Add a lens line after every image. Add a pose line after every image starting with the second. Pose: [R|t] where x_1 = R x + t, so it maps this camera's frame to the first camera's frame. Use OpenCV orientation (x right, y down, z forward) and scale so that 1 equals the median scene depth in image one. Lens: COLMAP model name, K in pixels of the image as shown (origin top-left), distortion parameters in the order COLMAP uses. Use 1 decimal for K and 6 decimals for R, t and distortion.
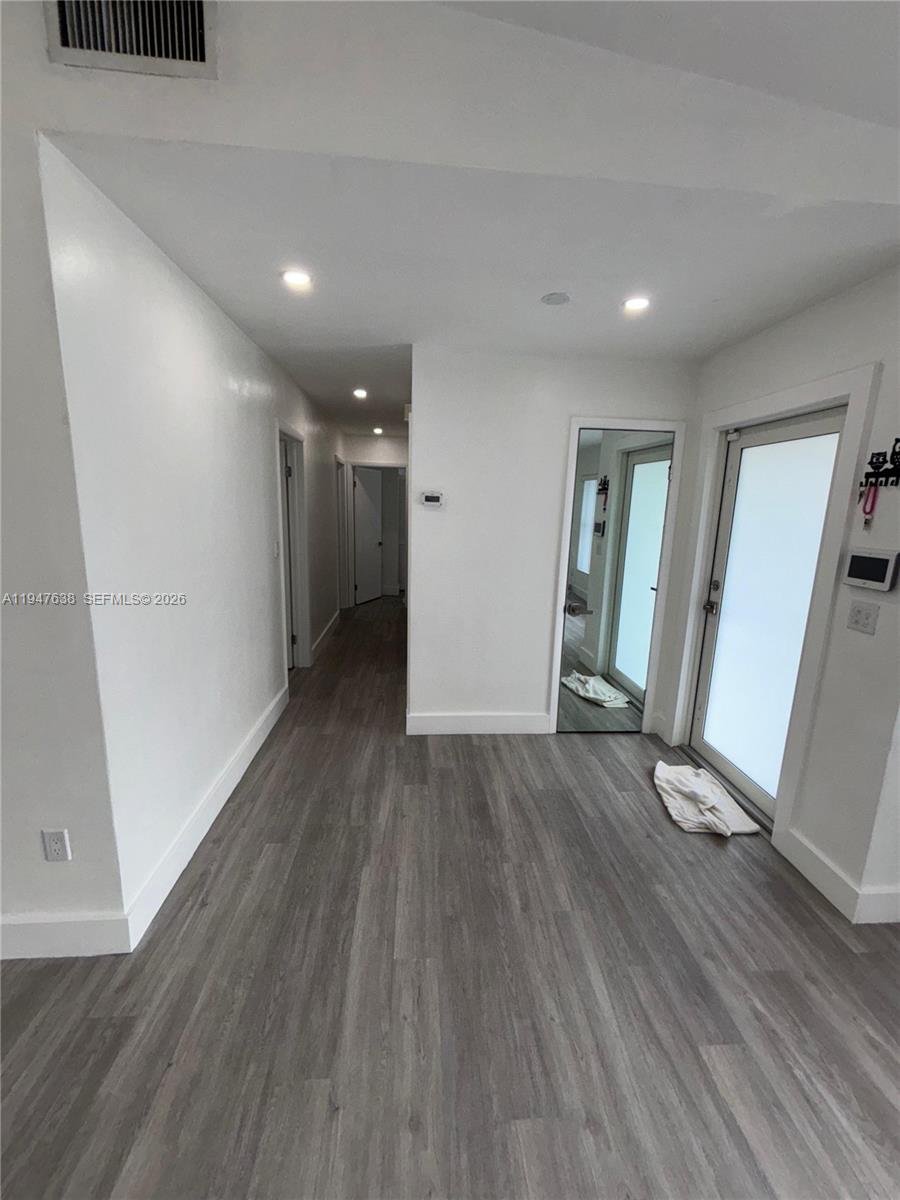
lens RADIAL K [[486.1, 0, 451.8], [0, 486.1, 598.7], [0, 0, 1]] dist [0.003934, 0.000117]
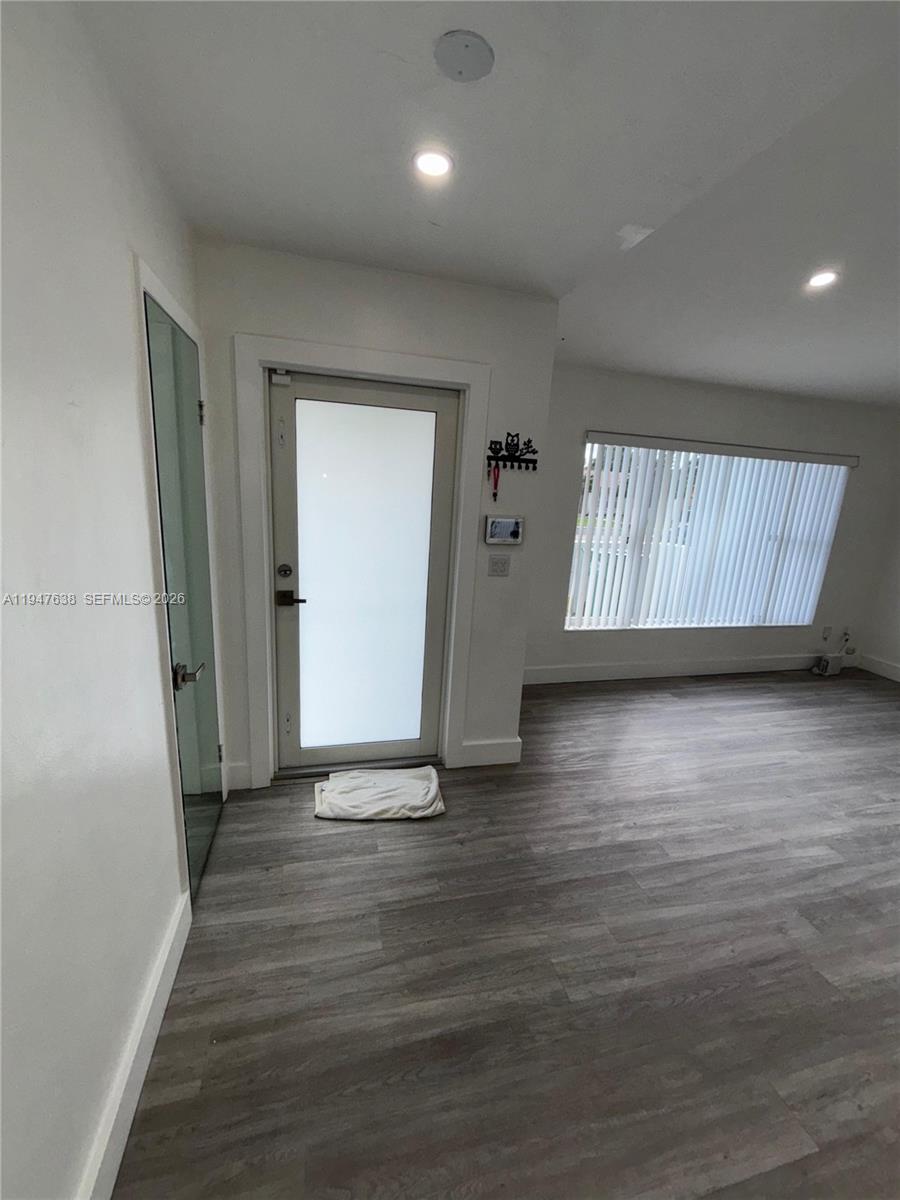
lens RADIAL K [[486.1, 0, 451.8], [0, 486.1, 598.7], [0, 0, 1]] dist [0.003934, 0.000117]
pose [[-0.182298, -0.264295, 0.947056, -0.350988], [0.125561, 0.949053, 0.289021, -0.225680], [-0.975193, 0.171601, -0.139825, 1.065840]]
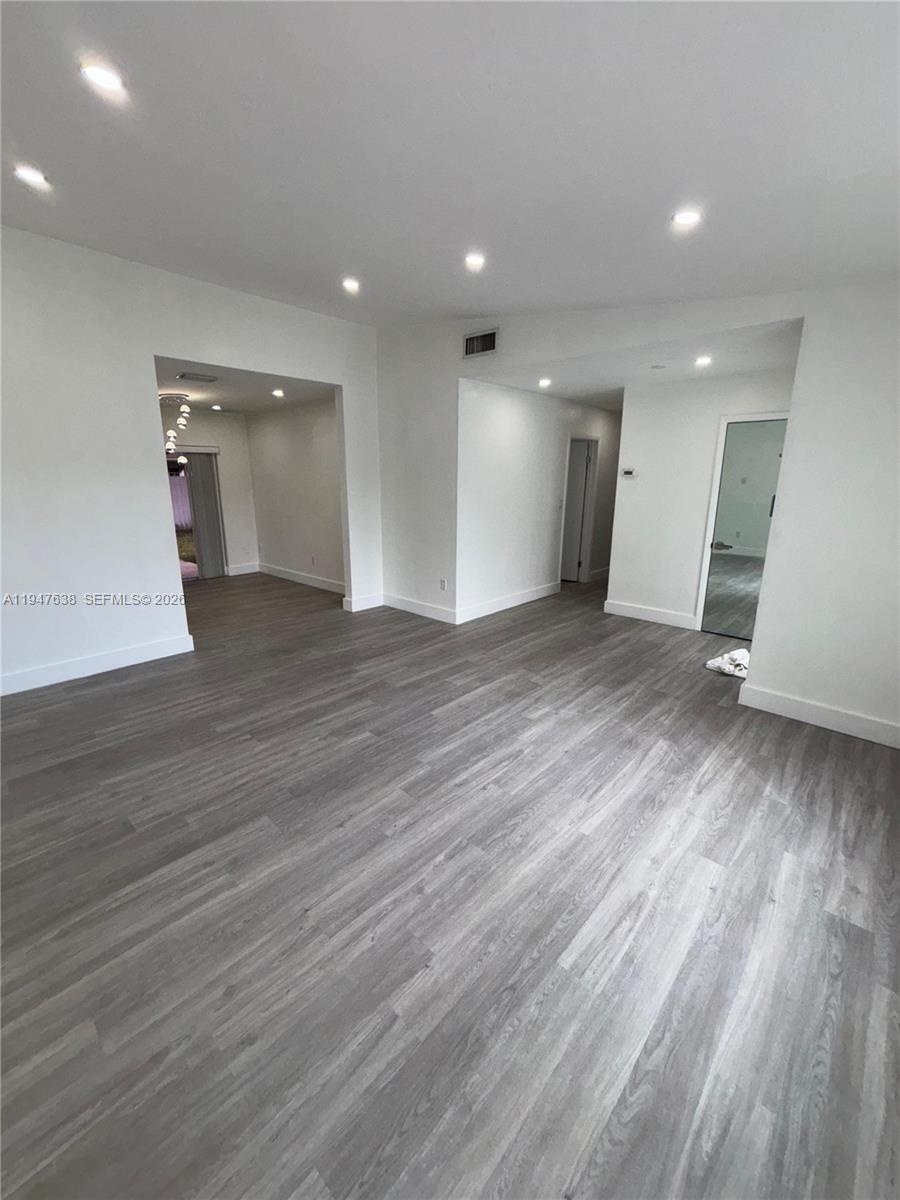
lens RADIAL K [[486.1, 0, 451.8], [0, 486.1, 598.7], [0, 0, 1]] dist [0.003934, 0.000117]
pose [[0.682713, 0.148489, -0.715440, 1.072445], [-0.124231, 0.988466, 0.086607, 0.208981], [0.720048, 0.029752, 0.693286, -0.828296]]
